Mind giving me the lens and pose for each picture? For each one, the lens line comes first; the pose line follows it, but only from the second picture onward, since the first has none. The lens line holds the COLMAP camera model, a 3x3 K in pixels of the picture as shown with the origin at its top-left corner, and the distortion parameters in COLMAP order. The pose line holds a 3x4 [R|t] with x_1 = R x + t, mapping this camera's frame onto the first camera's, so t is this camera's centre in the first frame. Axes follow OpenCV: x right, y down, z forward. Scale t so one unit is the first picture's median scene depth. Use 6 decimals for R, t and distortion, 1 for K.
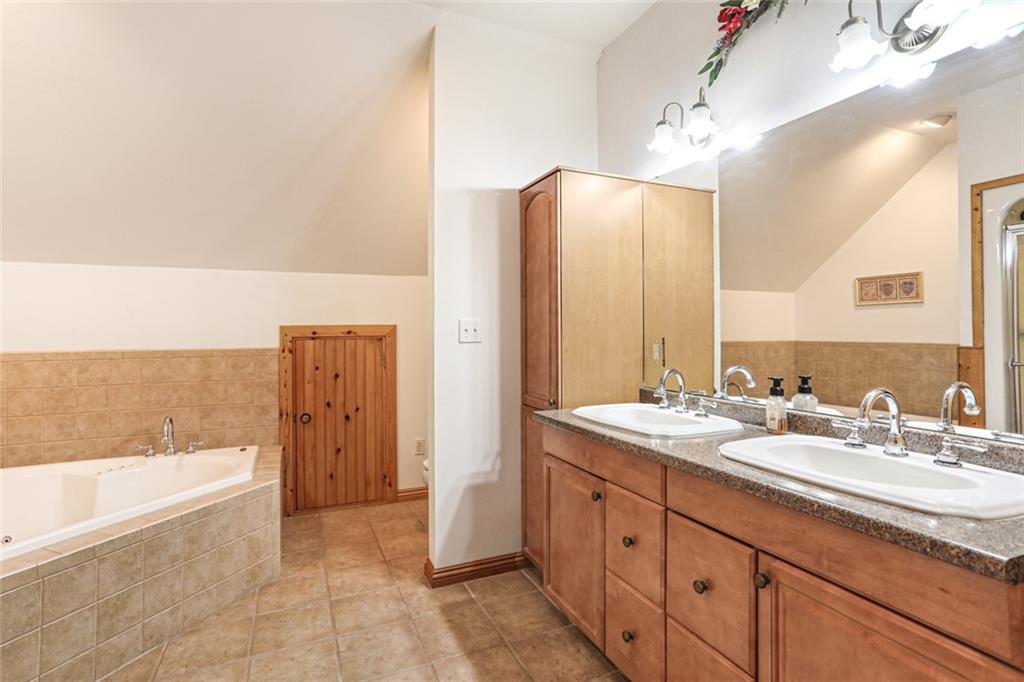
lens RADIAL K [[505.1, 0, 512.4], [0, 505.1, 334.0], [0, 0, 1]] dist [0.003197, 0.006434]
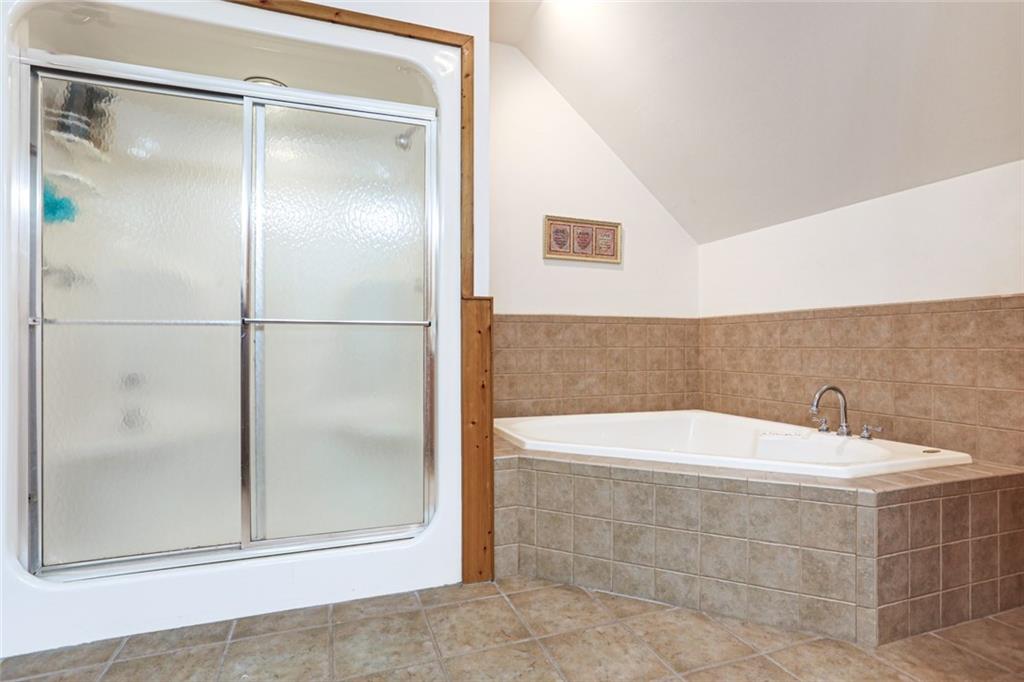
lens RADIAL K [[511.4, 0, 511.4], [0, 511.4, 346.9], [0, 0, 1]] dist [0.003762, 0.001399]
pose [[-0.069528, 0.002694, -0.997576, 0.173321], [-0.001043, 0.999996, 0.002773, 0.097938], [0.997579, 0.001233, -0.069525, 0.537883]]
